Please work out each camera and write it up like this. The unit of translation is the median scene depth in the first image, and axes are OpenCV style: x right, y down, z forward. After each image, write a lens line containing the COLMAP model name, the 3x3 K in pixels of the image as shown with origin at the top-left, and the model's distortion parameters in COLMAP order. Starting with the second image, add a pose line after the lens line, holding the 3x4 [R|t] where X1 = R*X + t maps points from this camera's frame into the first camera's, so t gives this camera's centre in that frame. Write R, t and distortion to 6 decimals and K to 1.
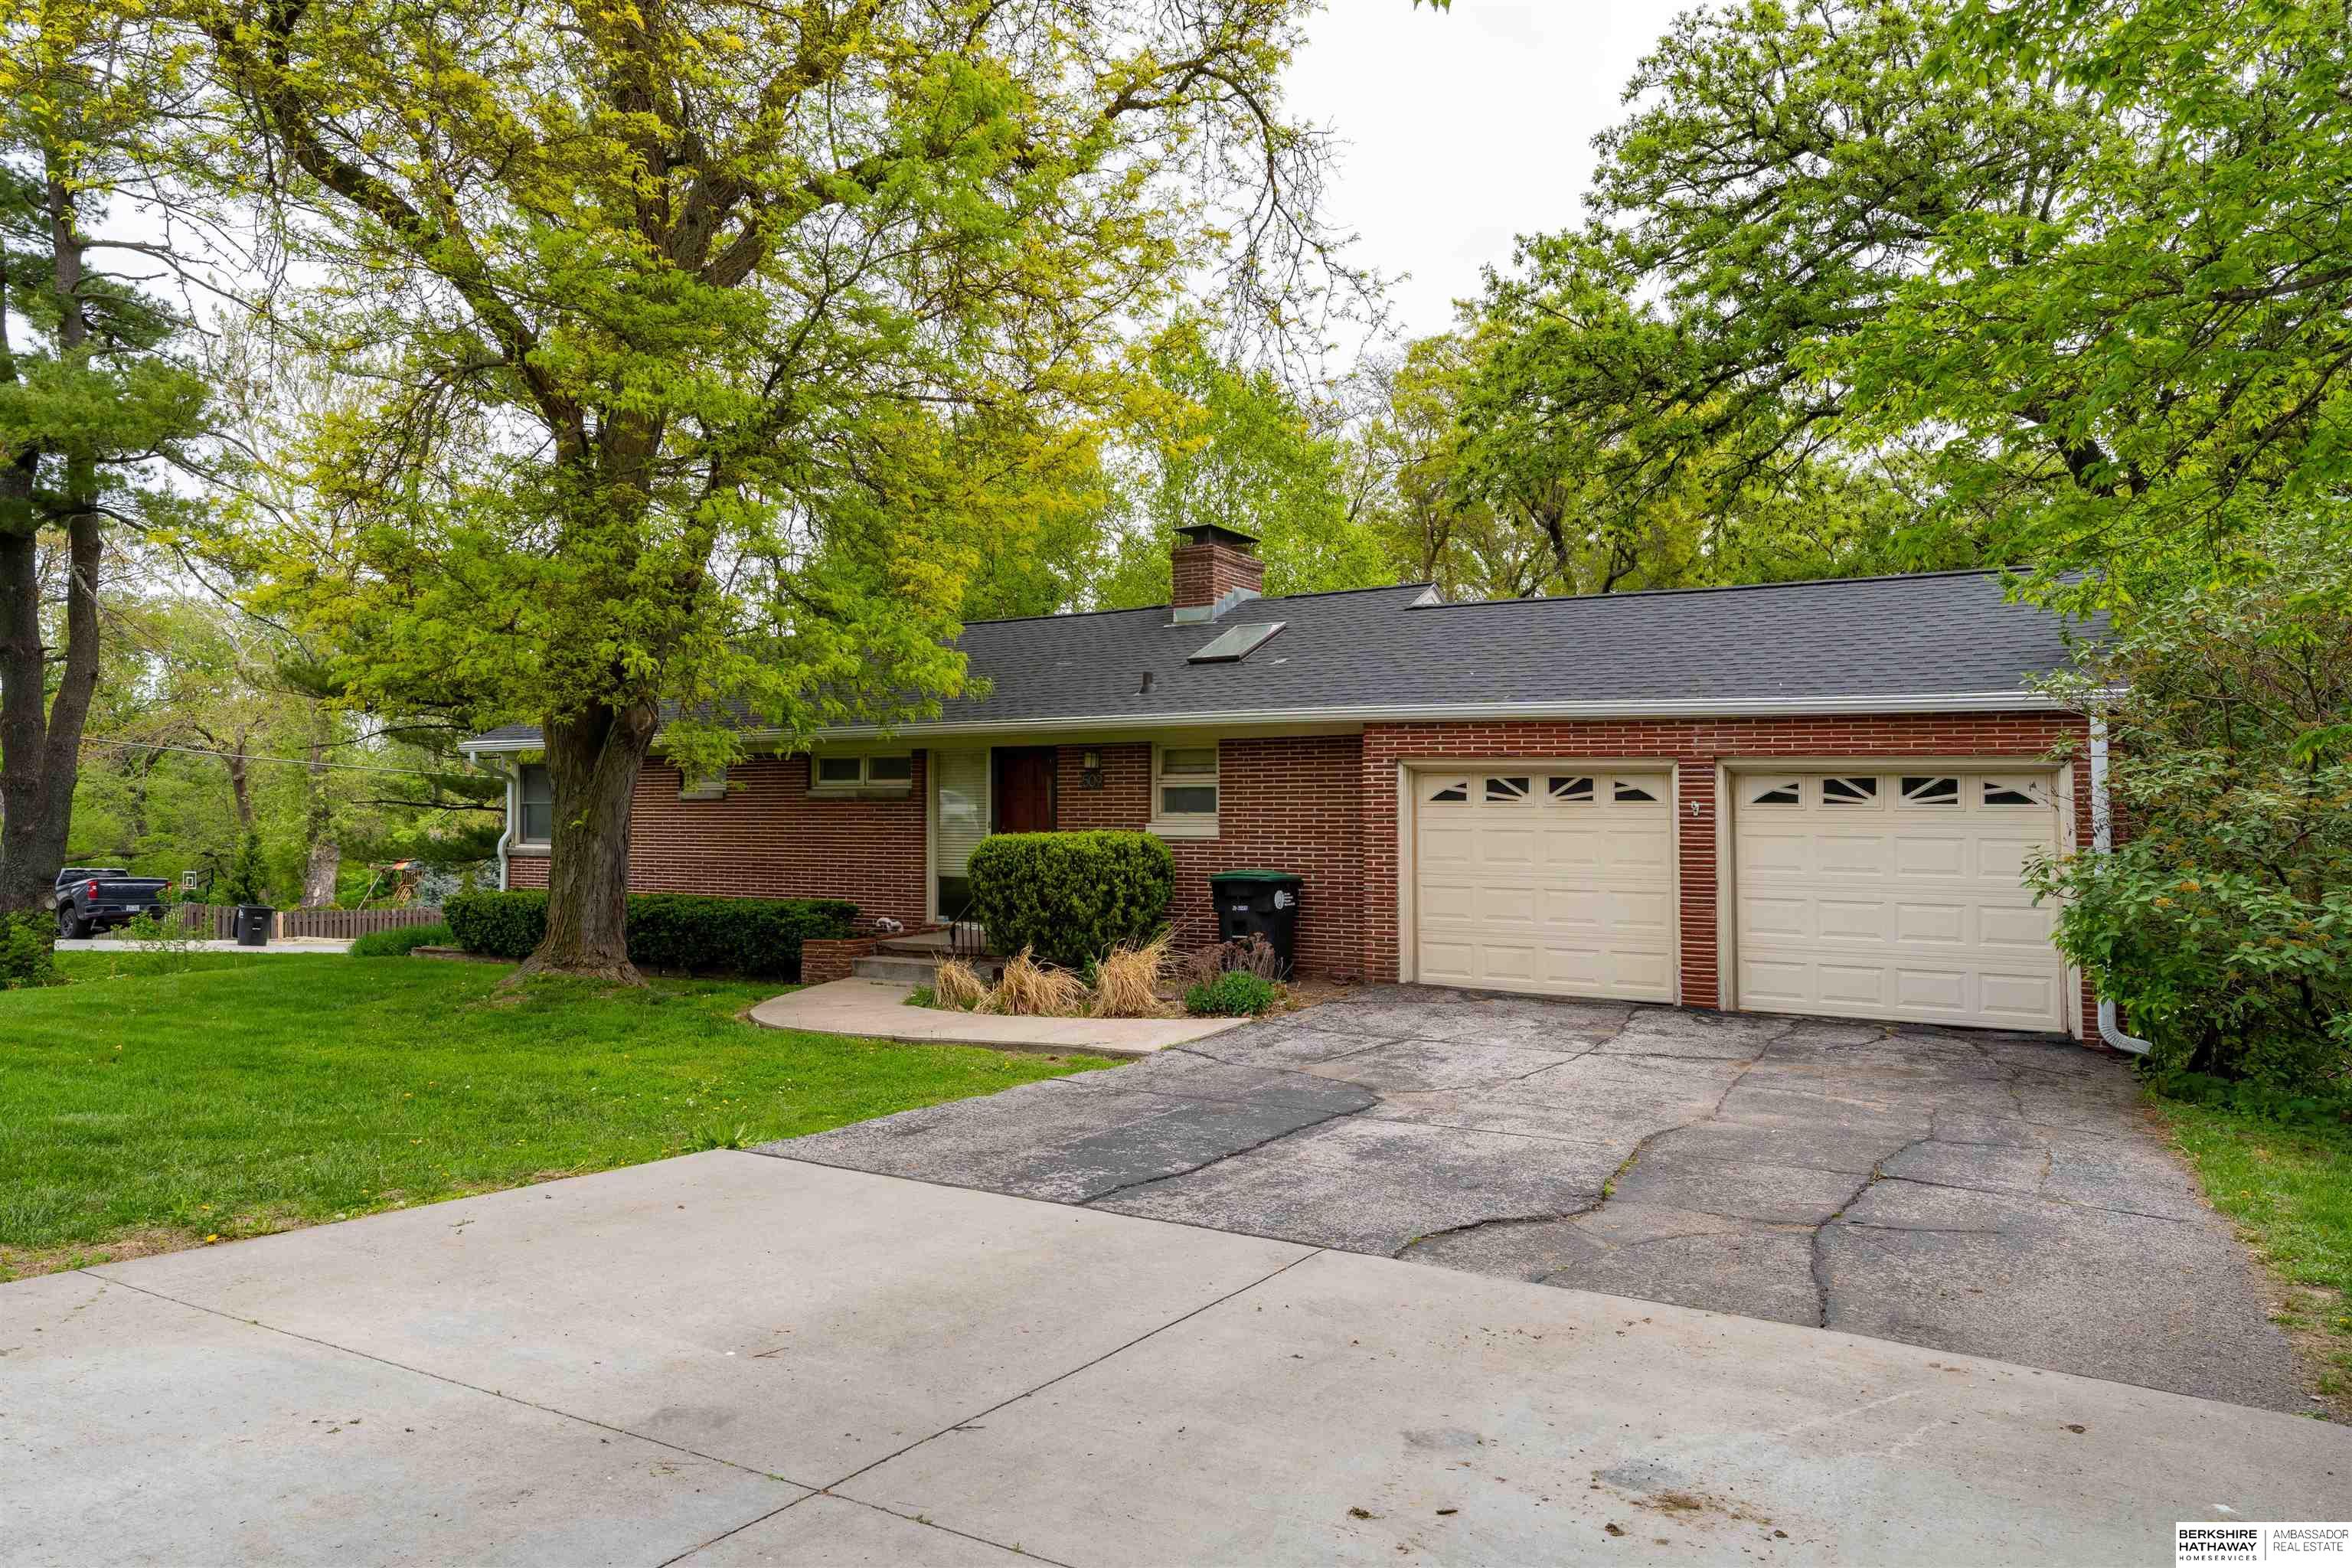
lens RADIAL K [[1485.3, 0, 1176.0], [0, 1485.3, 784.0], [0, 0, 1]] dist [-0.006052, -0.000419]
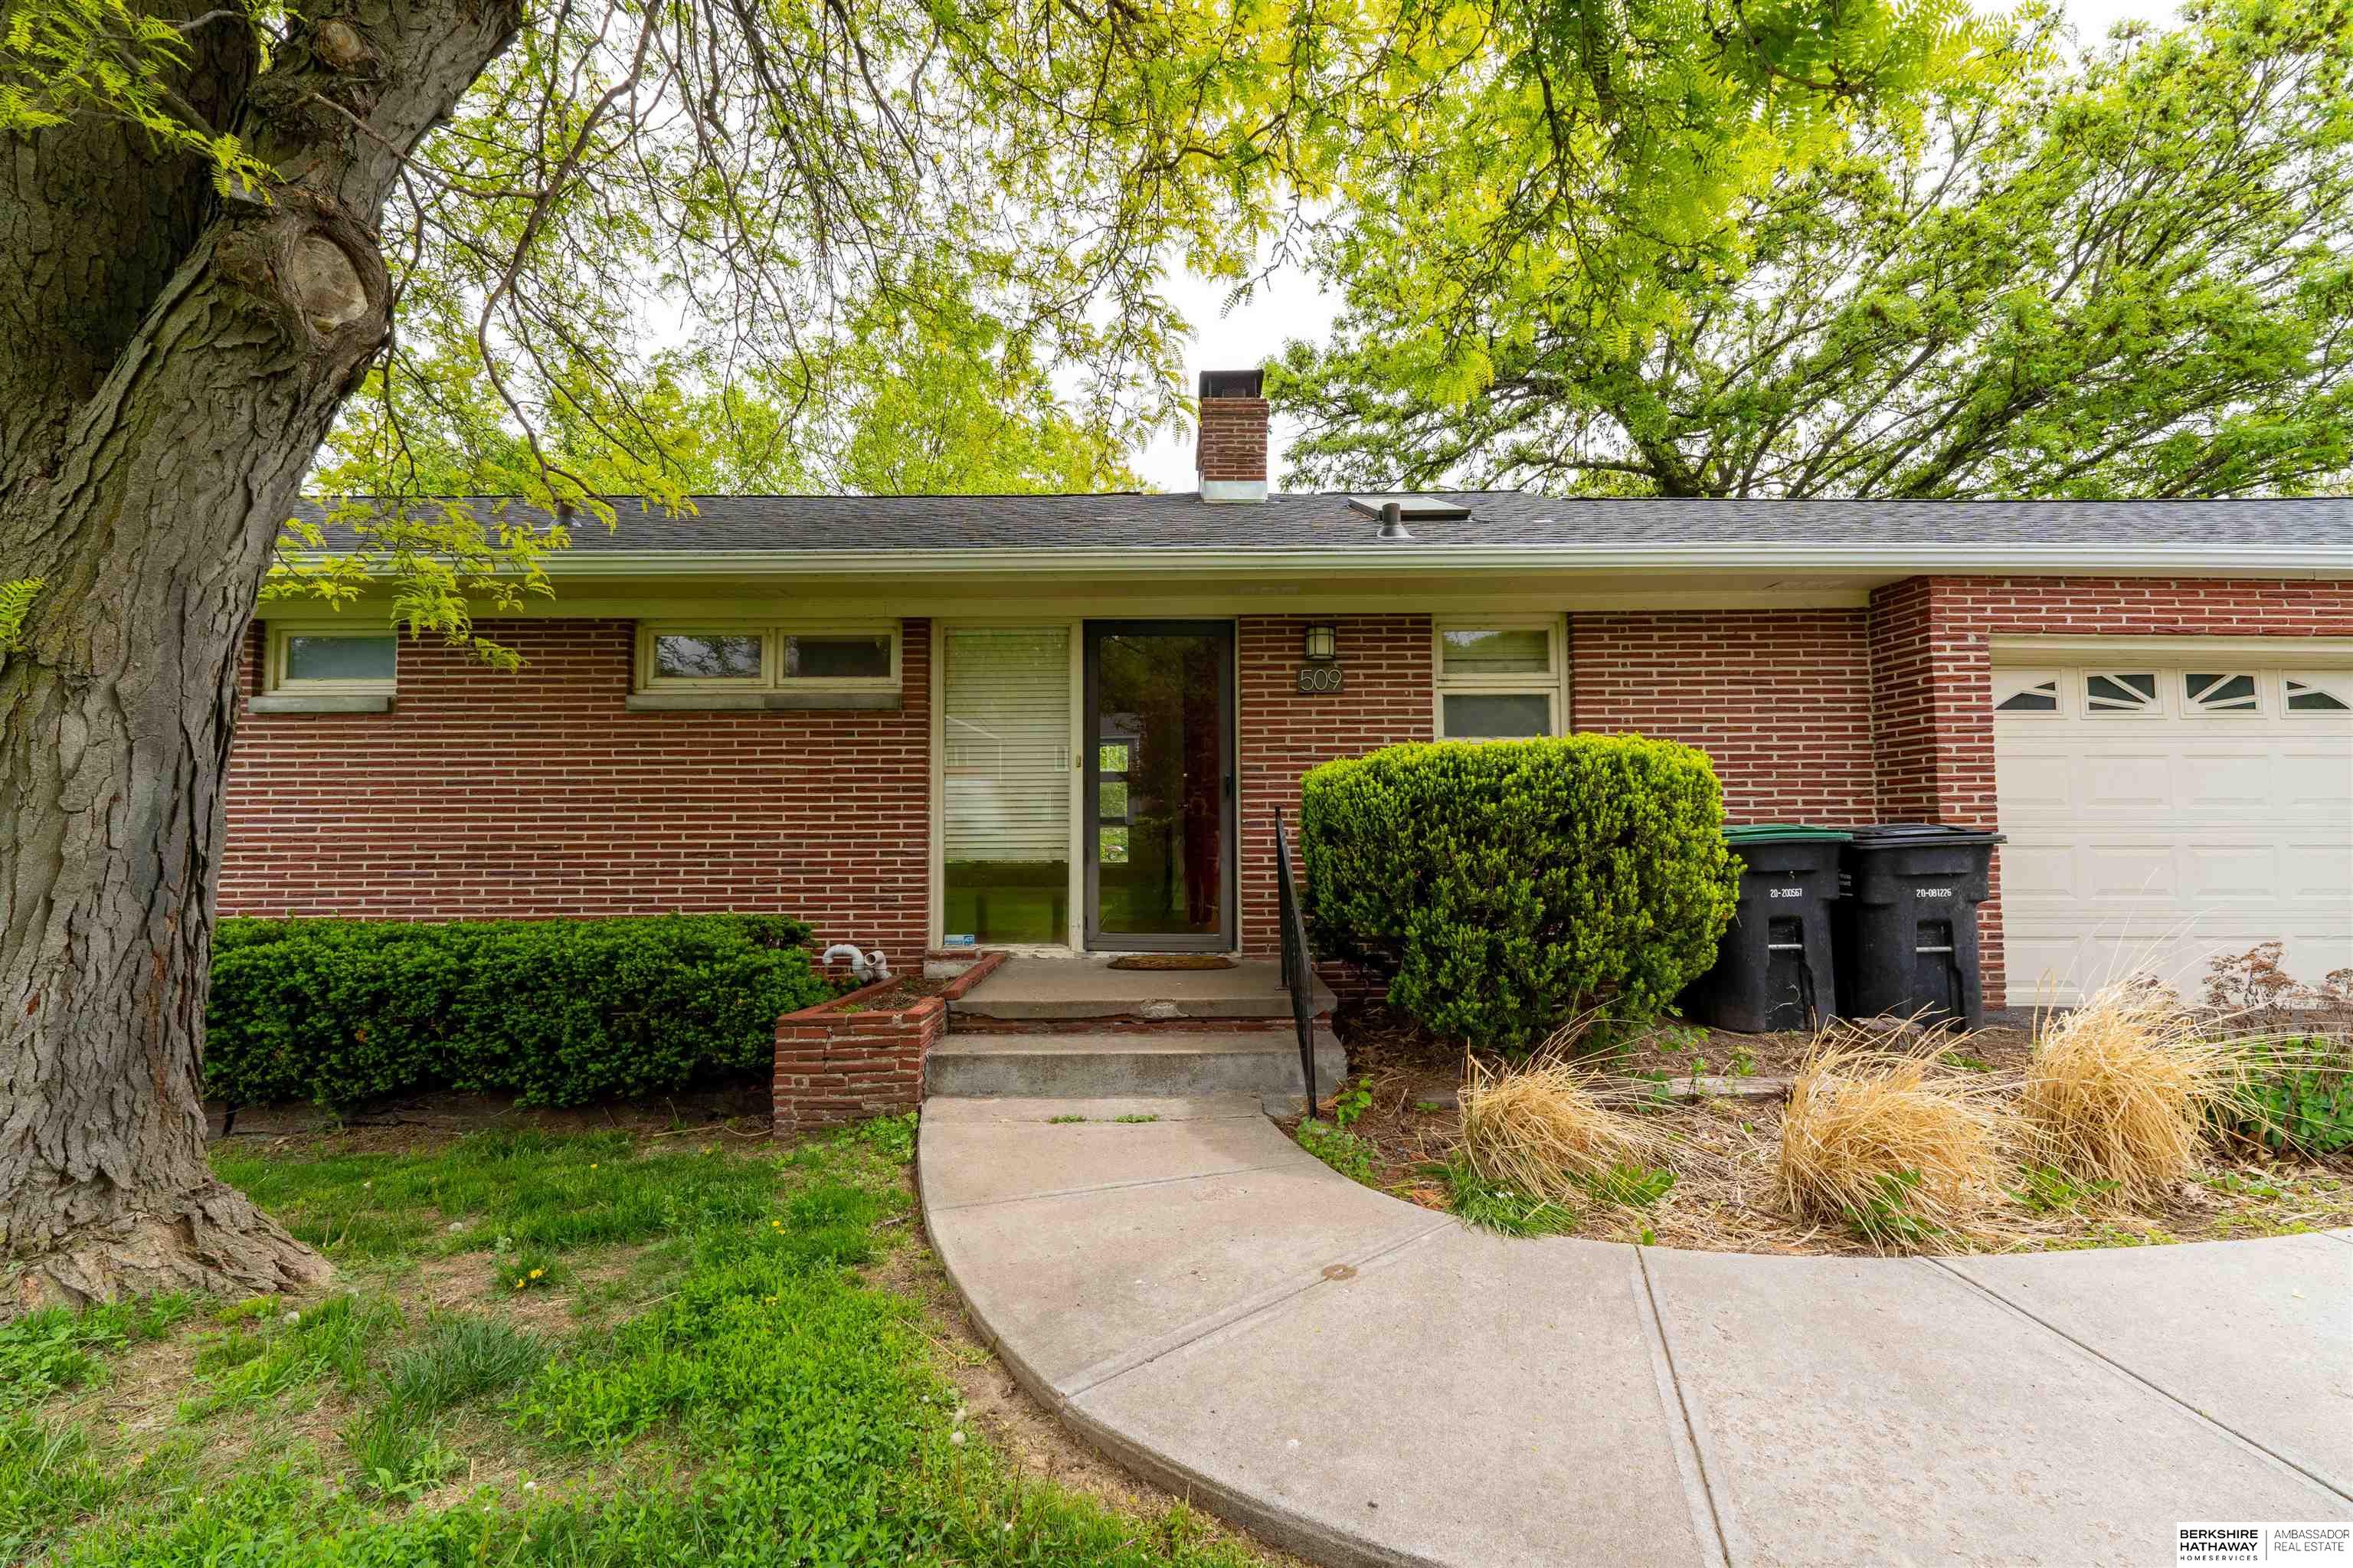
lens RADIAL K [[983.3, 0, 1180.0], [0, 983.3, 779.2], [0, 0, 1]] dist [0.001242, 0.000377]
pose [[0.862449, 0.022058, 0.505664, -0.338710], [-0.004259, 0.999331, -0.036329, 0.057677], [-0.506127, 0.029179, 0.861965, 0.825058]]
